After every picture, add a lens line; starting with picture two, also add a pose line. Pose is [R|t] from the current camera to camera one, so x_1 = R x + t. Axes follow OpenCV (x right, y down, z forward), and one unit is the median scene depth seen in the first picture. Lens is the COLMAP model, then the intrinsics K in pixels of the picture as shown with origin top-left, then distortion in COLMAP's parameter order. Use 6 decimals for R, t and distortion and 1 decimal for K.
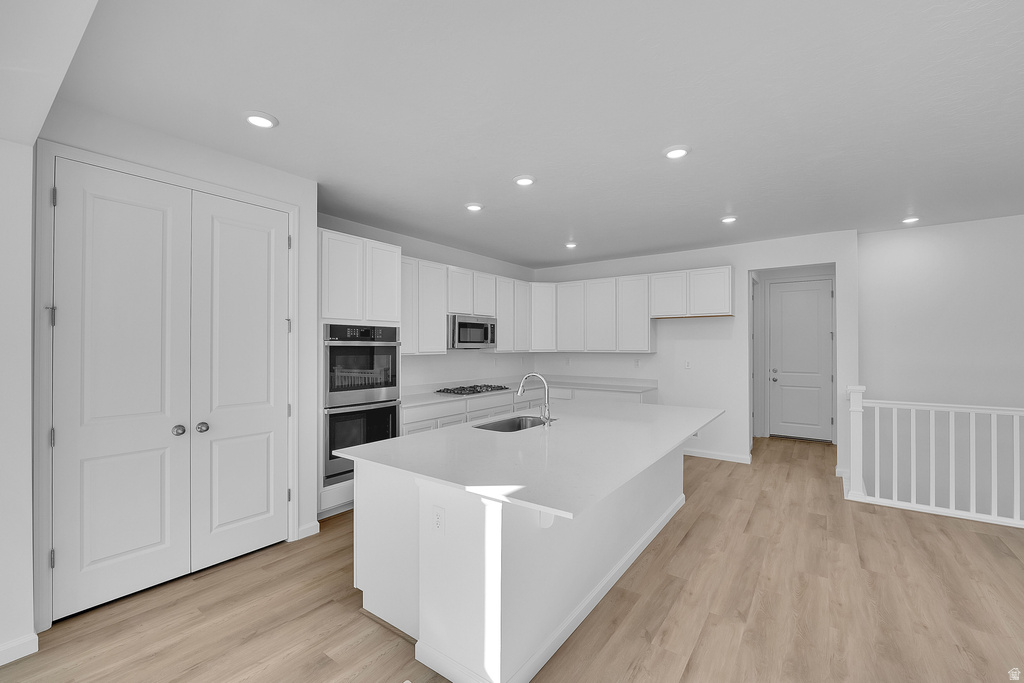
lens RADIAL K [[424.6, 0, 515.5], [0, 424.6, 353.2], [0, 0, 1]] dist [-0.005192, -0.000260]
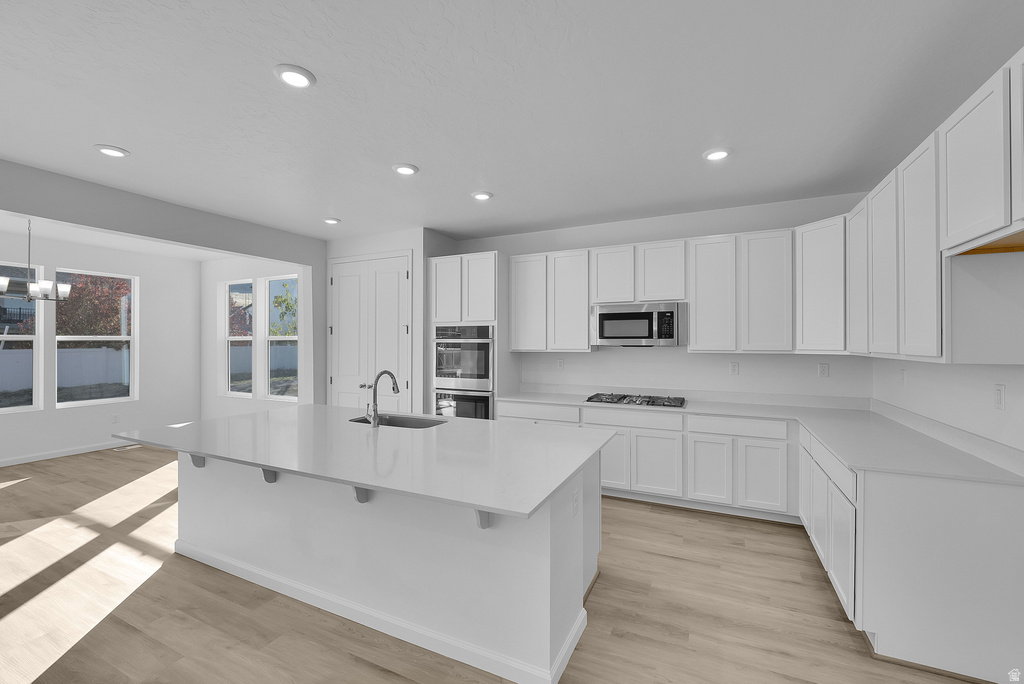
lens RADIAL K [[426.0, 0, 507.4], [0, 426.0, 342.7], [0, 0, 1]] dist [-0.005999, -0.000486]
pose [[0.171735, -0.001340, -0.985142, 0.746378], [-0.014988, 0.999880, -0.003973, -0.012382], [0.985029, 0.015448, 0.171694, 0.787052]]
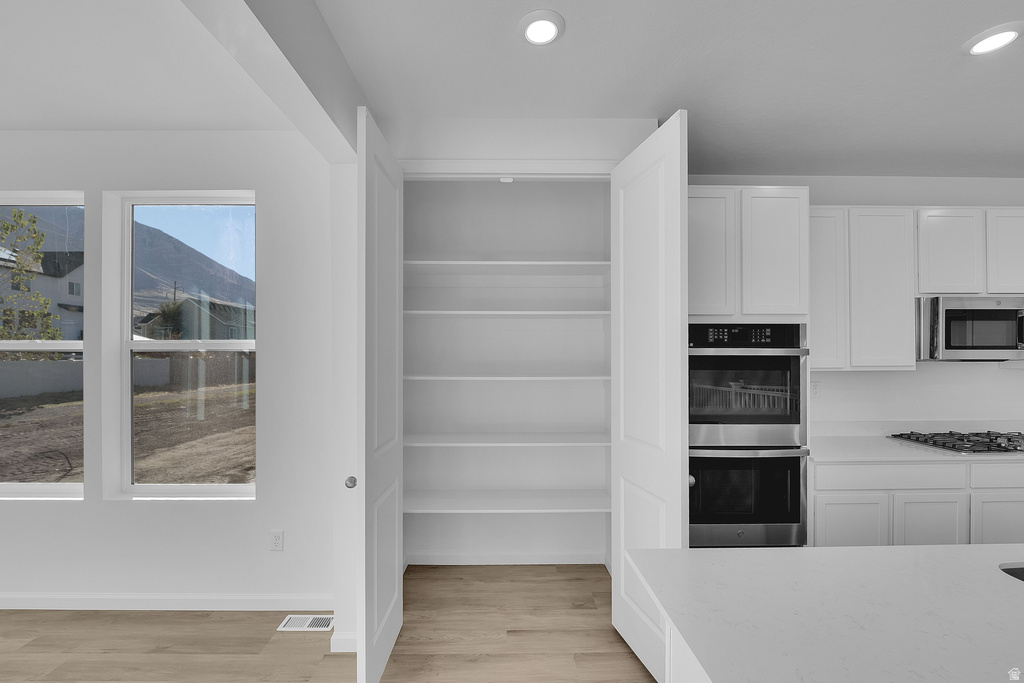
lens RADIAL K [[424.6, 0, 515.5], [0, 424.6, 353.2], [0, 0, 1]] dist [-0.005192, -0.000260]
pose [[0.604136, -0.005115, -0.796865, -0.047037], [-0.011604, 0.999817, -0.015215, -0.006378], [0.796797, 0.018439, 0.603966, 0.305361]]
